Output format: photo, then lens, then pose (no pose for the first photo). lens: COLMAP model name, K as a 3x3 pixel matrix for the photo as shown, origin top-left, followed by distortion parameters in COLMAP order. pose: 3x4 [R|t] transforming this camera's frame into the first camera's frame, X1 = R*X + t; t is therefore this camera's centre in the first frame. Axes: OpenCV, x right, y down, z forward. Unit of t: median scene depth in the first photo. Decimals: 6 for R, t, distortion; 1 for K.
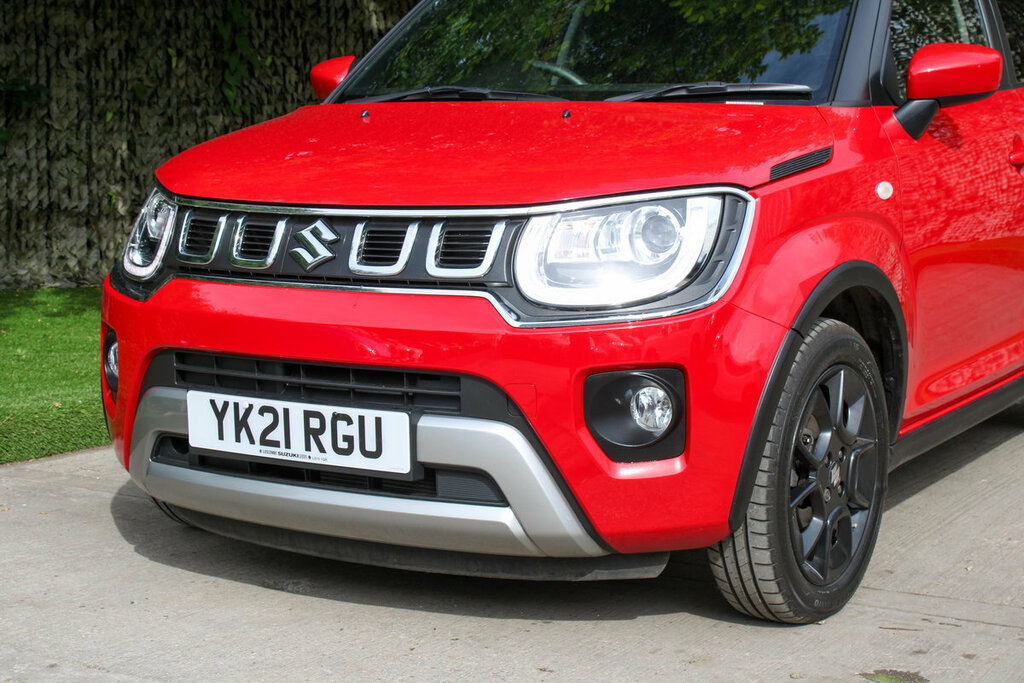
lens RADIAL K [[1821.6, 0, 512.3], [0, 1821.6, 338.1], [0, 0, 1]] dist [0.000705, 0.038120]
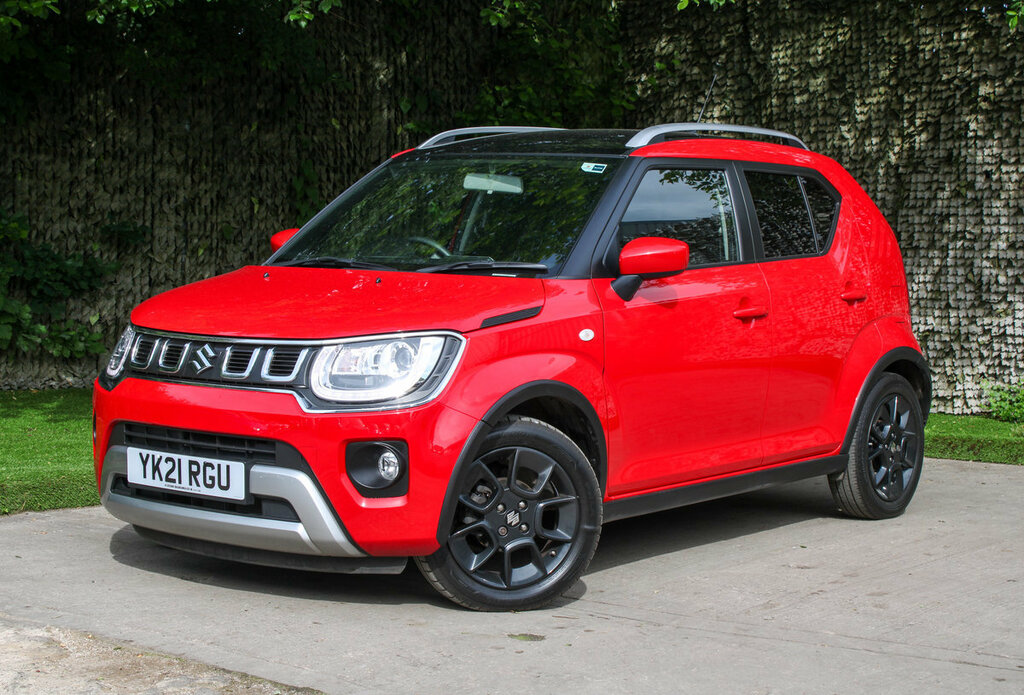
lens RADIAL K [[1926.1, 0, 478.8], [0, 1926.1, 321.1], [0, 0, 1]] dist [-0.187577, 2.346676]
pose [[0.990453, 0.026336, -0.135308, 0.146921], [-0.036196, 0.996824, -0.070935, 0.011059], [0.133011, 0.075155, 0.988261, -0.265985]]
